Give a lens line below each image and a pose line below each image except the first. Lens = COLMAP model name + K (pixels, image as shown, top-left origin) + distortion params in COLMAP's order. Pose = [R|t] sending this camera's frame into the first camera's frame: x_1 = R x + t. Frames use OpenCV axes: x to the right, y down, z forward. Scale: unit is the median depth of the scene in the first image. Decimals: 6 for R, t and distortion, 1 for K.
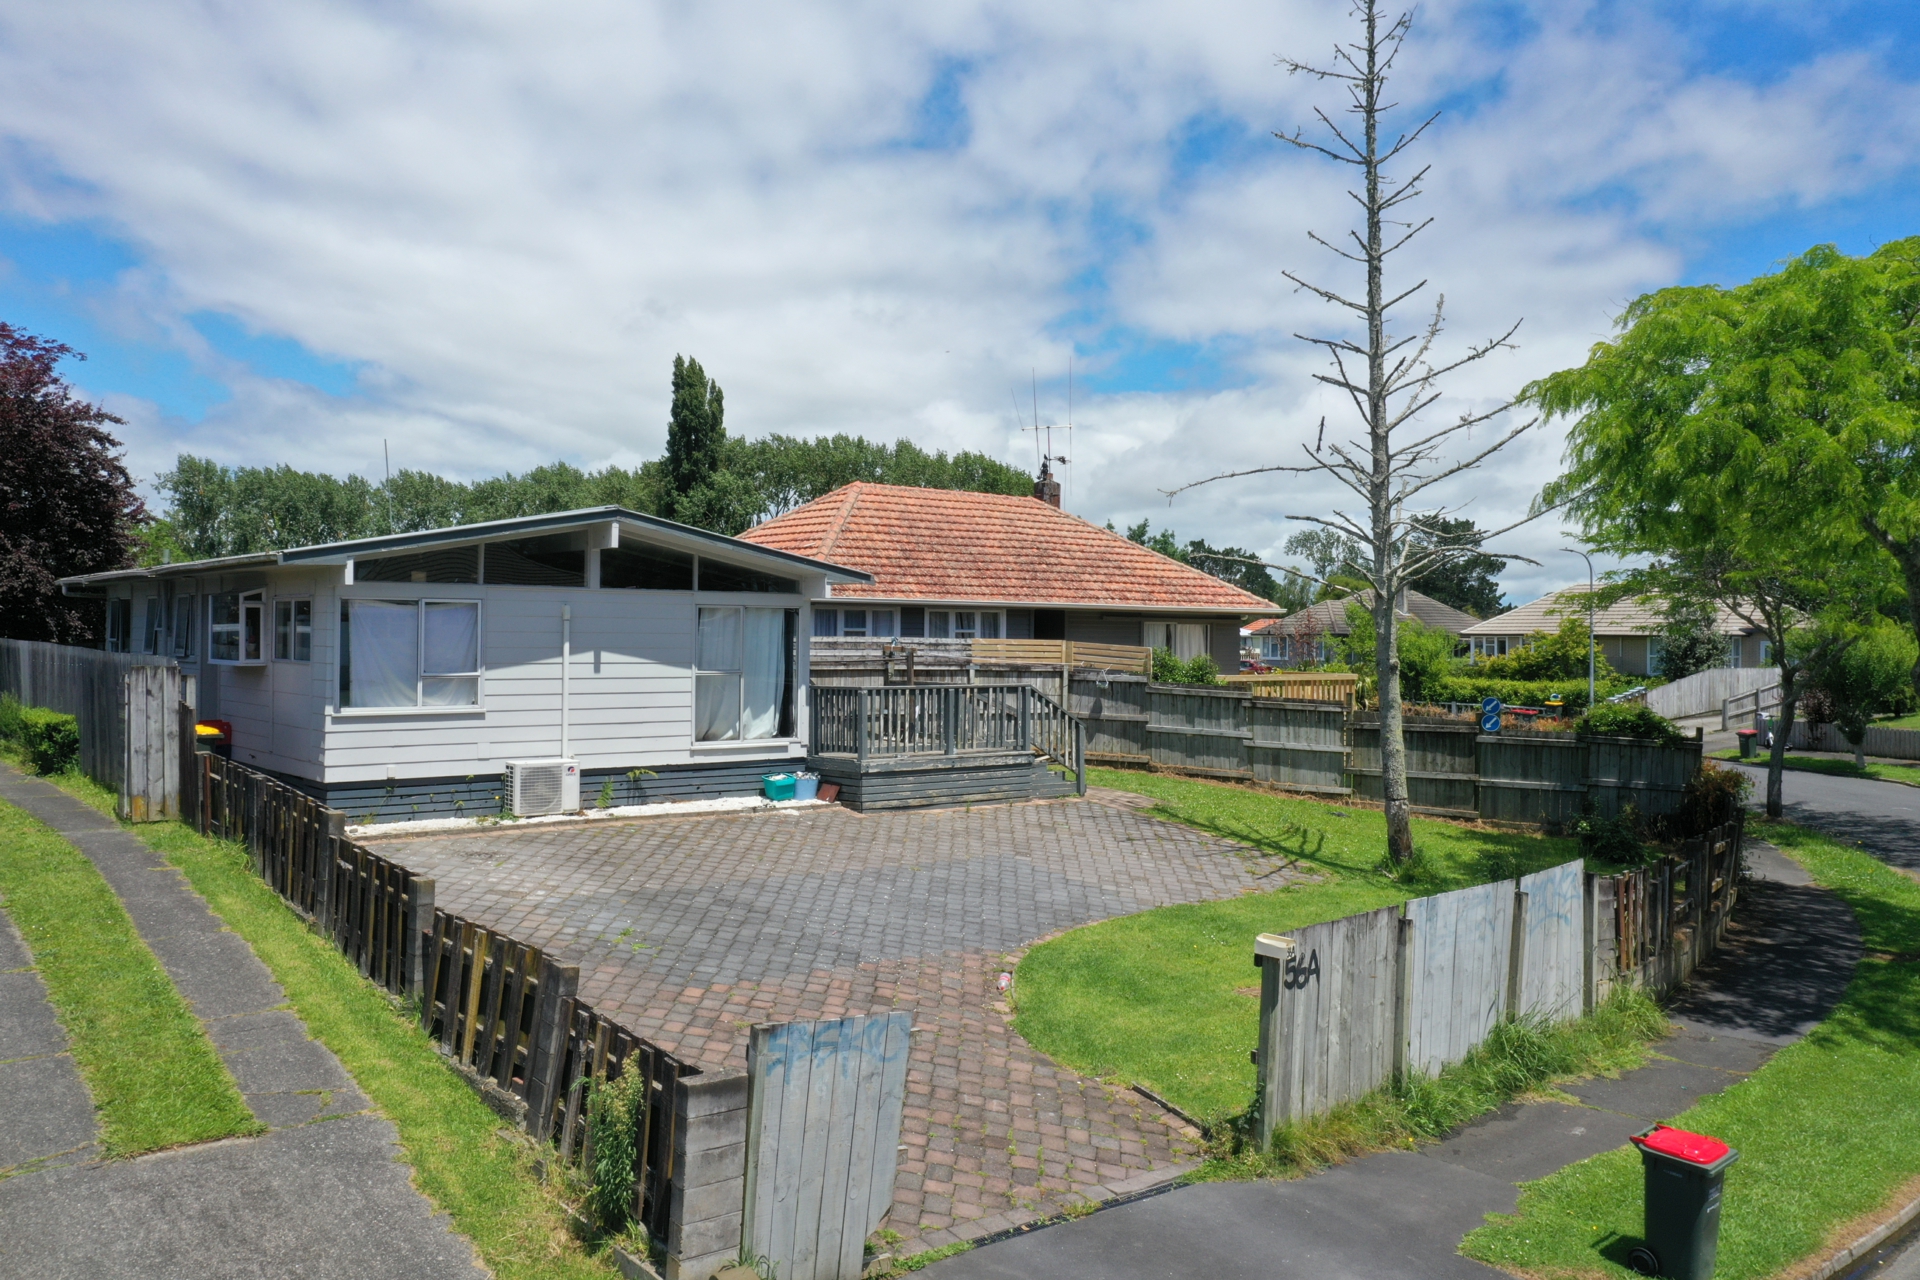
lens RADIAL K [[1533.0, 0, 955.0], [0, 1533.0, 639.1], [0, 0, 1]] dist [0.000037, 0.005410]
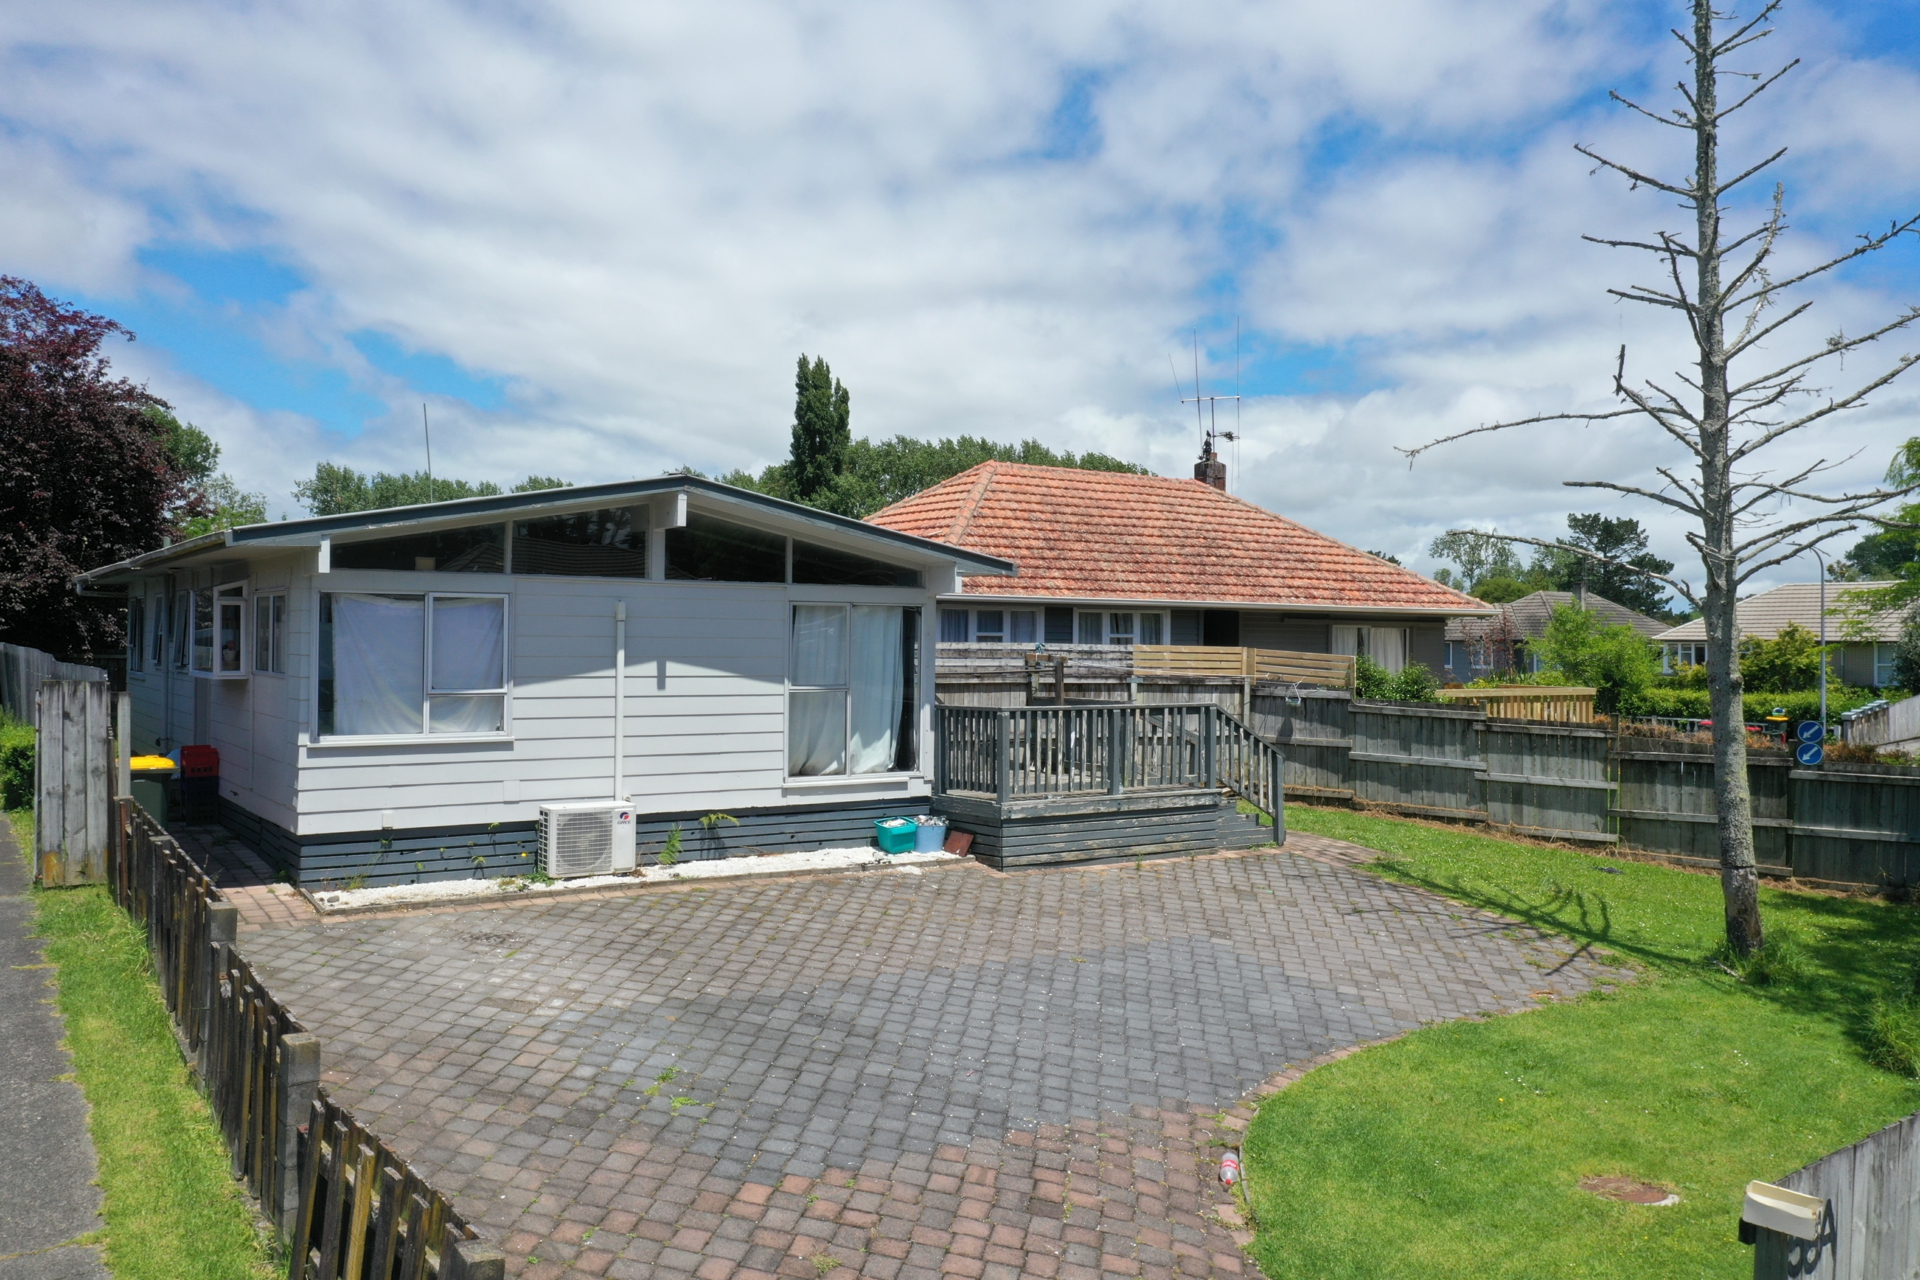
lens RADIAL K [[1533.0, 0, 955.0], [0, 1533.0, 639.1], [0, 0, 1]] dist [0.000037, 0.005410]
pose [[0.996642, 0.000117, -0.081888, -0.021384], [-0.000447, 0.999992, -0.004015, -0.000153], [0.081887, 0.004038, 0.996633, 0.229942]]
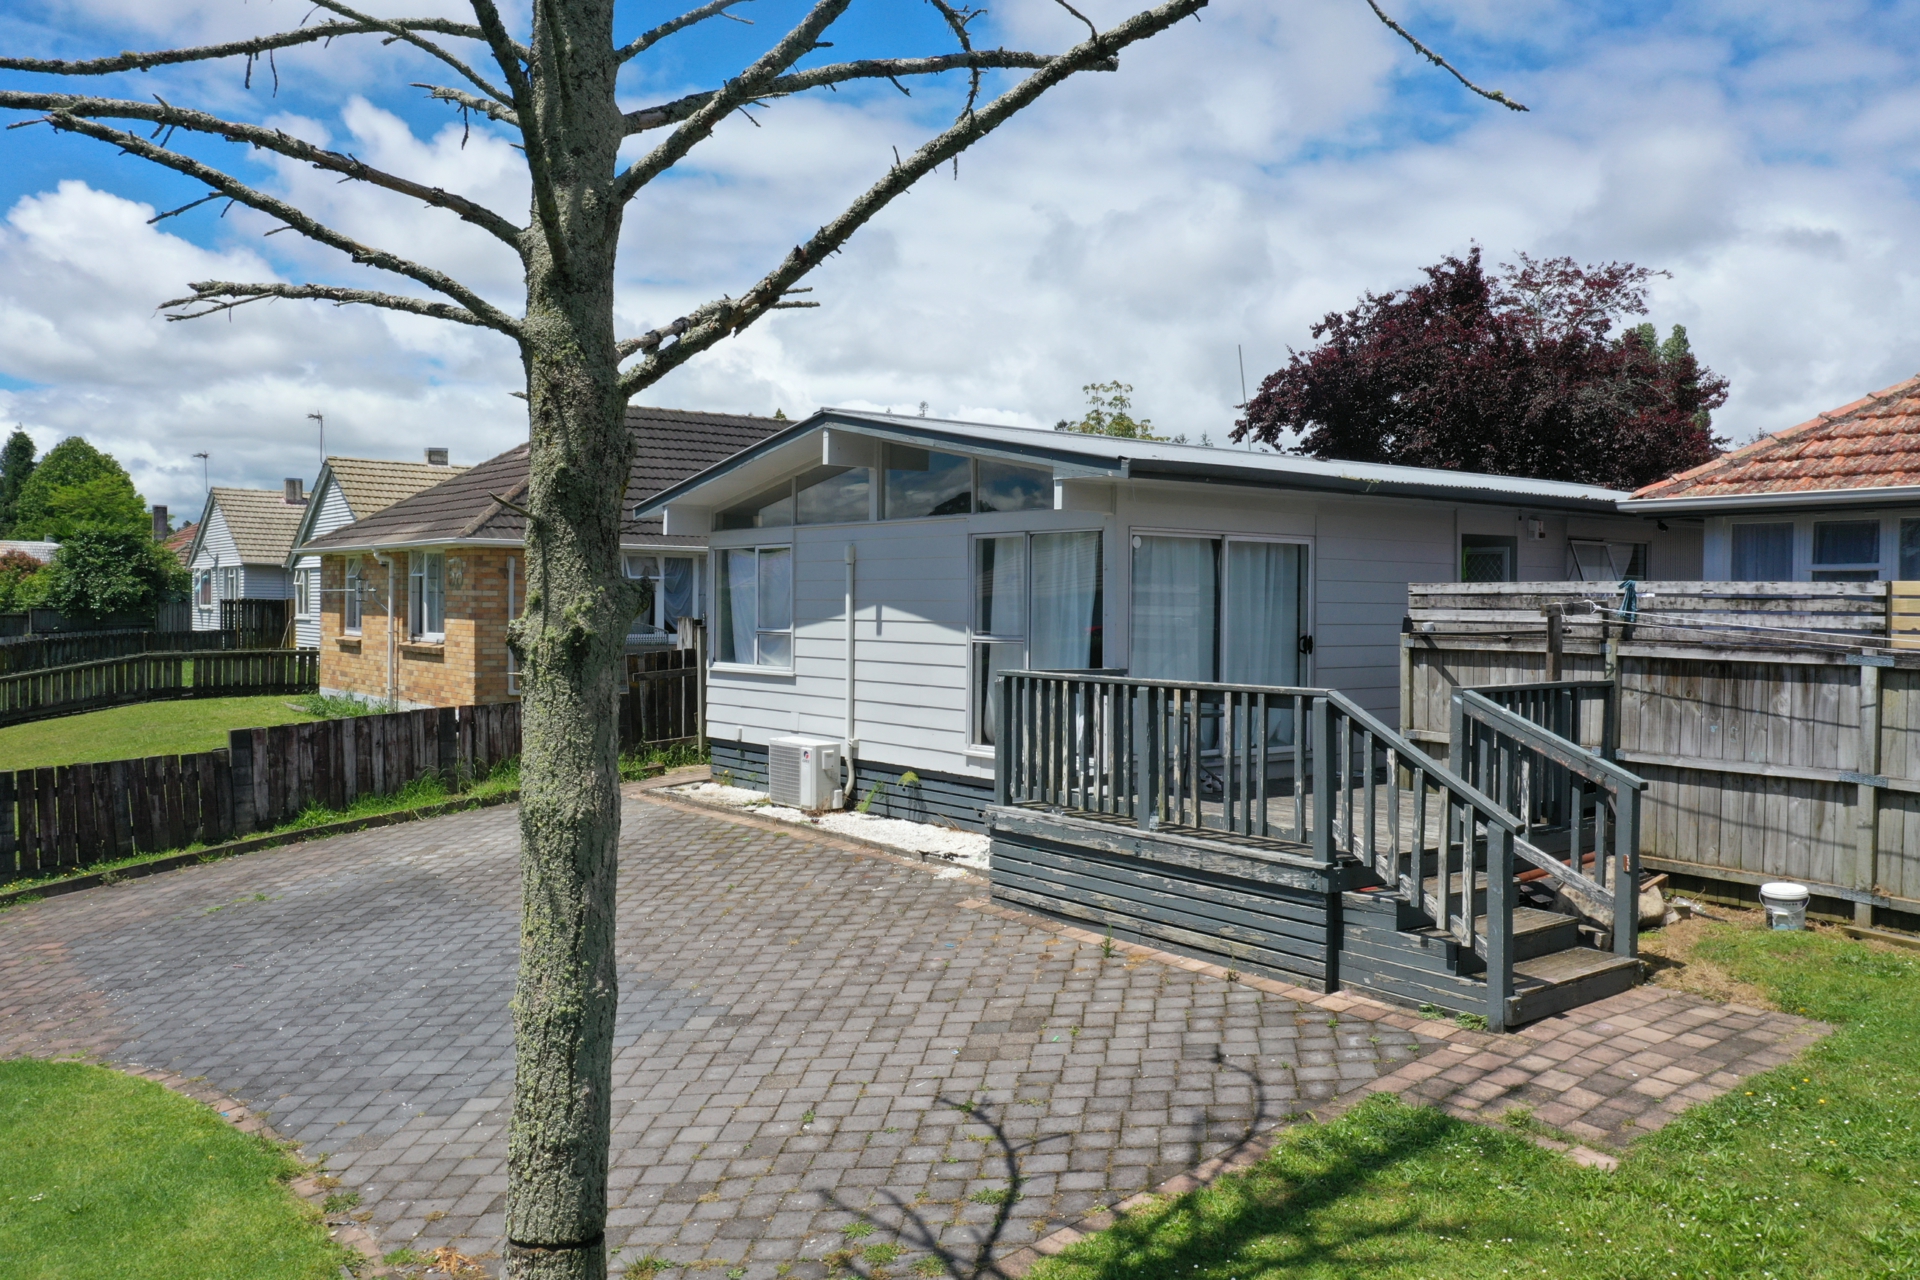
lens RADIAL K [[1533.0, 0, 955.0], [0, 1533.0, 639.1], [0, 0, 1]] dist [0.000037, 0.005410]
pose [[-0.028542, 0.016216, -0.999461, 0.484309], [-0.007102, 0.999840, 0.016425, 0.011354], [0.999567, 0.007566, -0.028422, 1.005055]]
